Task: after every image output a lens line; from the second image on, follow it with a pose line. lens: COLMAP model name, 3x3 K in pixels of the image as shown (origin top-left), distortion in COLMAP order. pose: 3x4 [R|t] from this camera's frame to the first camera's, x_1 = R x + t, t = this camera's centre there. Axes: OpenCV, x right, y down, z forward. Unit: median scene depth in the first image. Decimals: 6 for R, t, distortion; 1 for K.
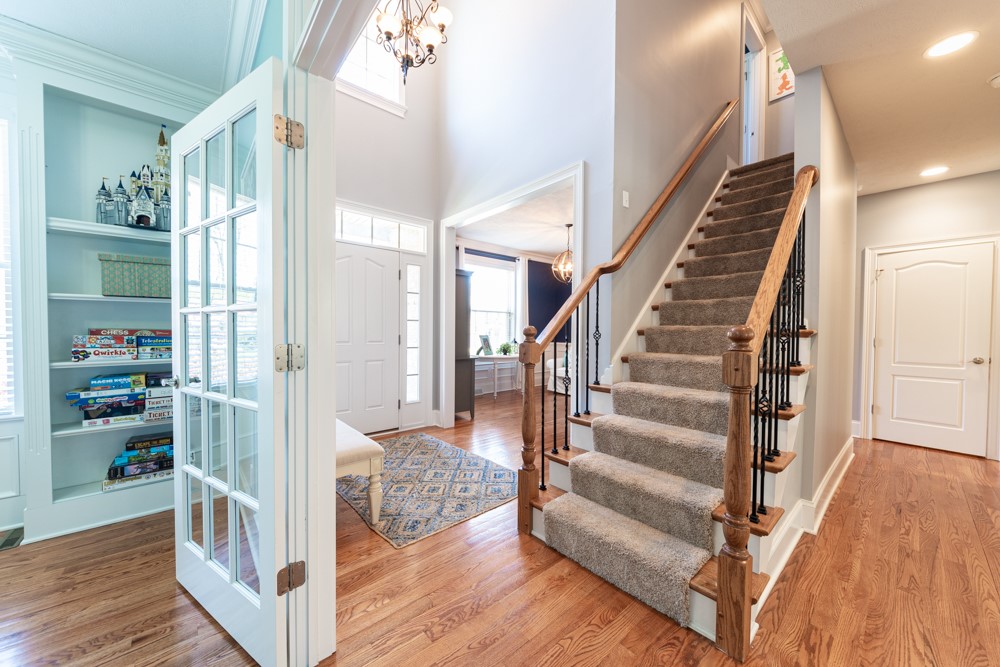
lens RADIAL K [[364.6, 0, 505.8], [0, 364.6, 333.9], [0, 0, 1]] dist [-0.004104, -0.000923]
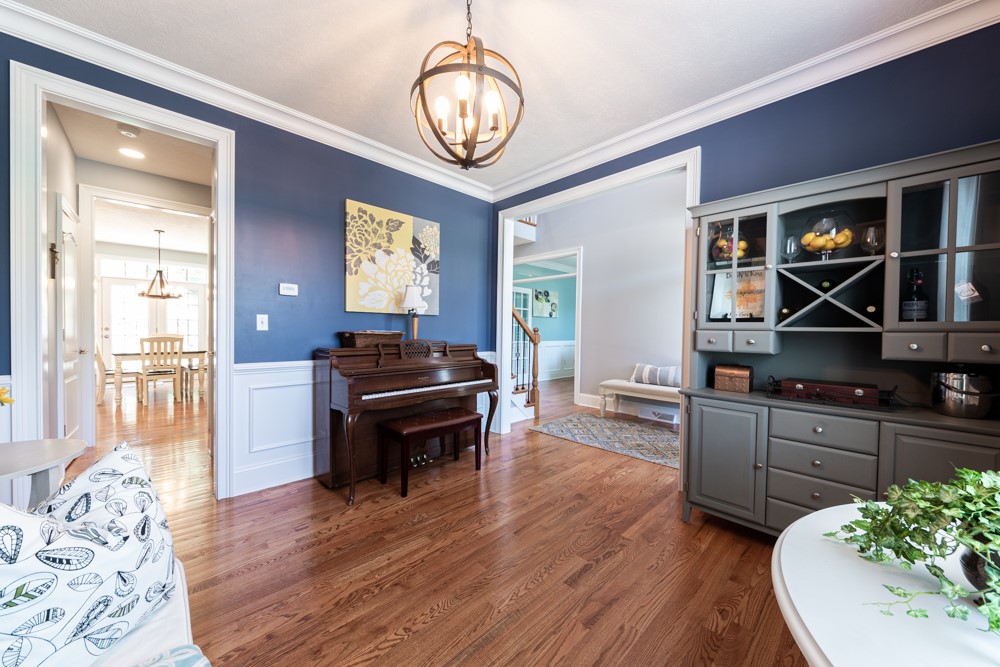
lens RADIAL K [[364.6, 0, 500.9], [0, 364.6, 334.8], [0, 0, 1]] dist [-0.004104, -0.000923]
pose [[-0.998729, -0.012918, -0.048729, 0.276299], [-0.014154, 0.999585, 0.025093, -0.028402], [0.048384, 0.025751, -0.998497, 2.293657]]
